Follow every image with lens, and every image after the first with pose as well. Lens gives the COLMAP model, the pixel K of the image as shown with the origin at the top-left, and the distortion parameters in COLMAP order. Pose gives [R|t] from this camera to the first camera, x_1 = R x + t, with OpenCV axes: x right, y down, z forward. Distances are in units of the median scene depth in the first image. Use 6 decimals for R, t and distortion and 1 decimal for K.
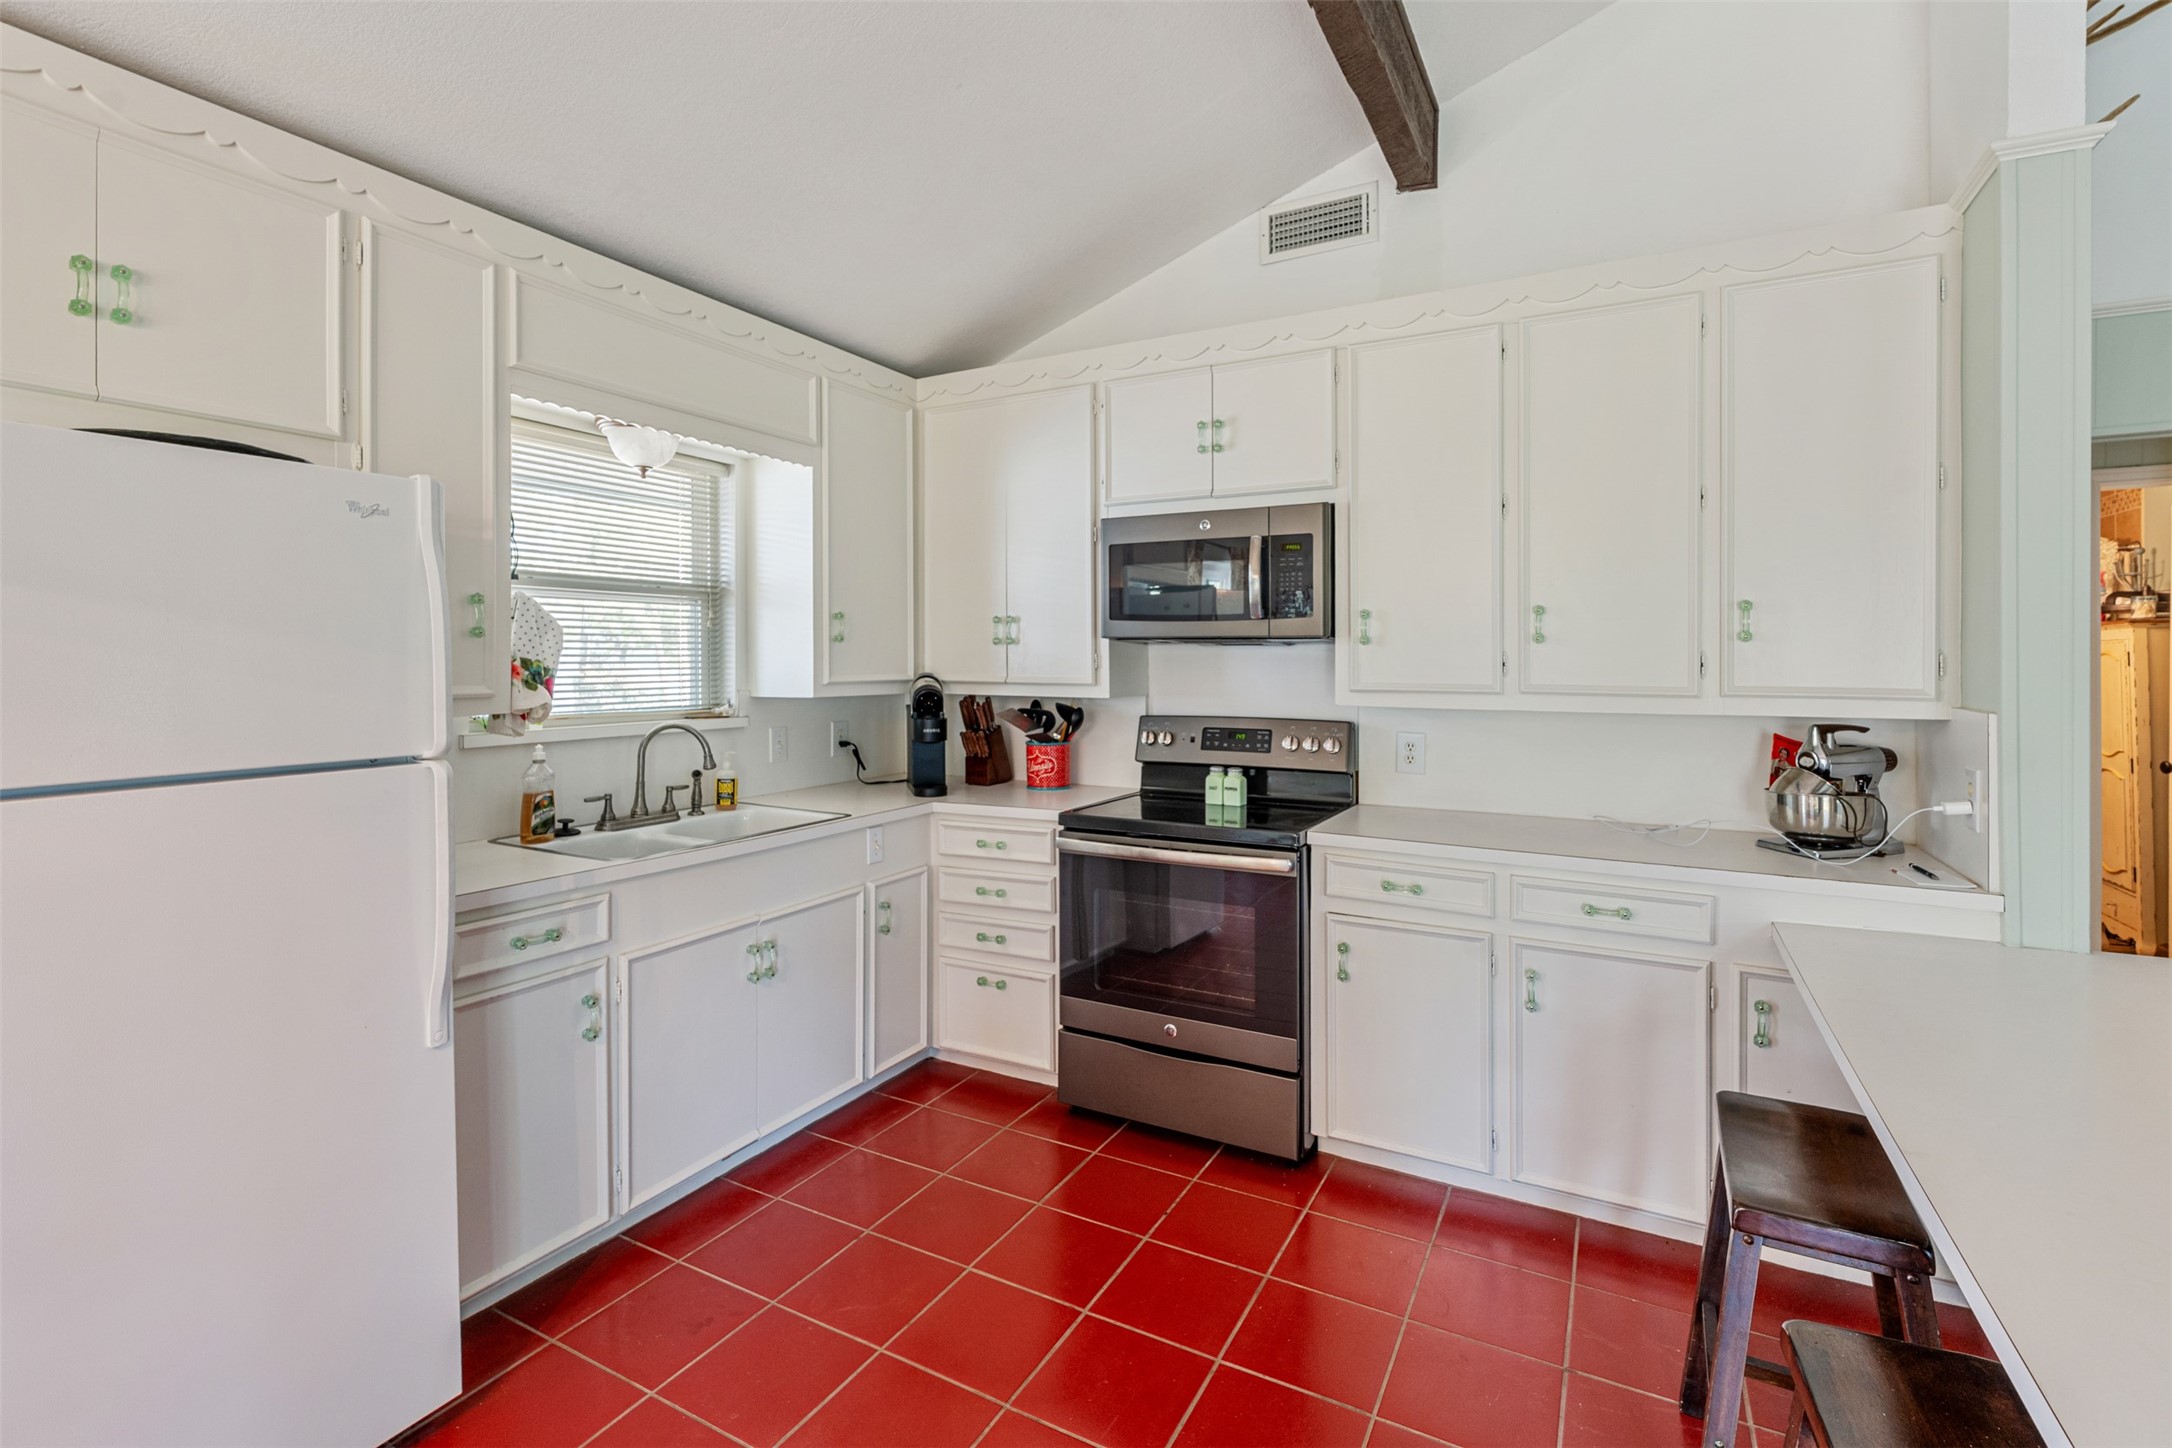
lens RADIAL K [[978.8, 0, 1085.5], [0, 978.8, 668.5], [0, 0, 1]] dist [-0.002024, 0.000174]
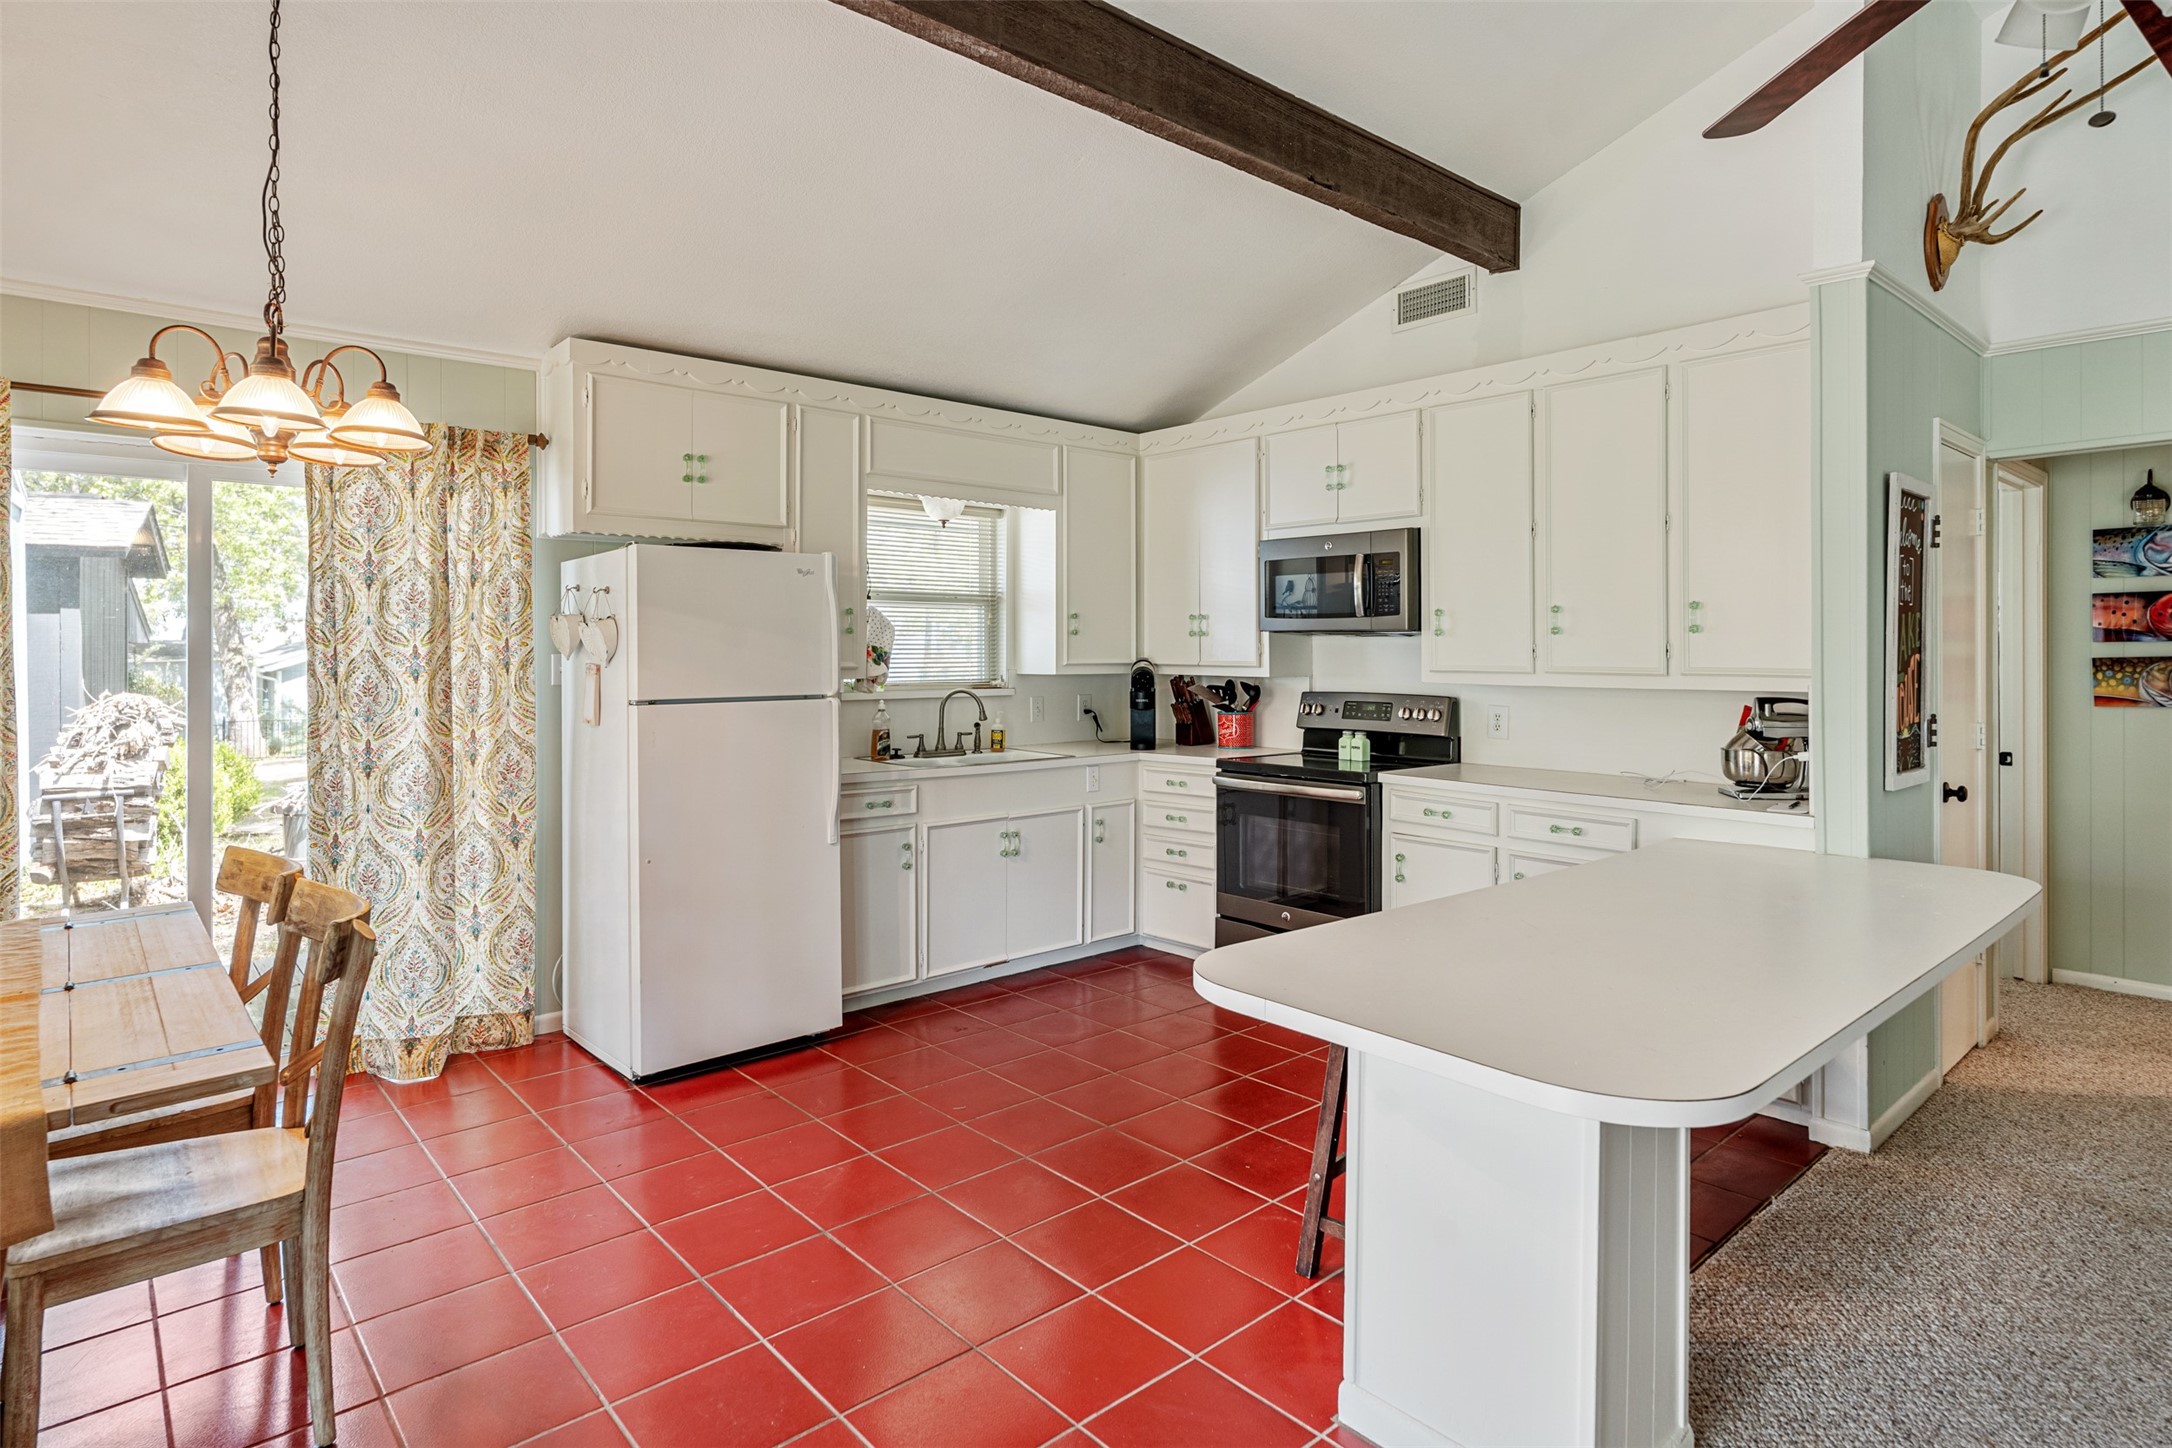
lens RADIAL K [[1153.9, 0, 1085.0], [0, 1153.9, 655.1], [0, 0, 1]] dist [0.001514, 0.000266]
pose [[0.941889, 0.002422, -0.335916, 0.334227], [-0.004210, 0.999981, -0.004594, 0.009854], [0.335898, 0.005741, 0.941881, -0.573555]]
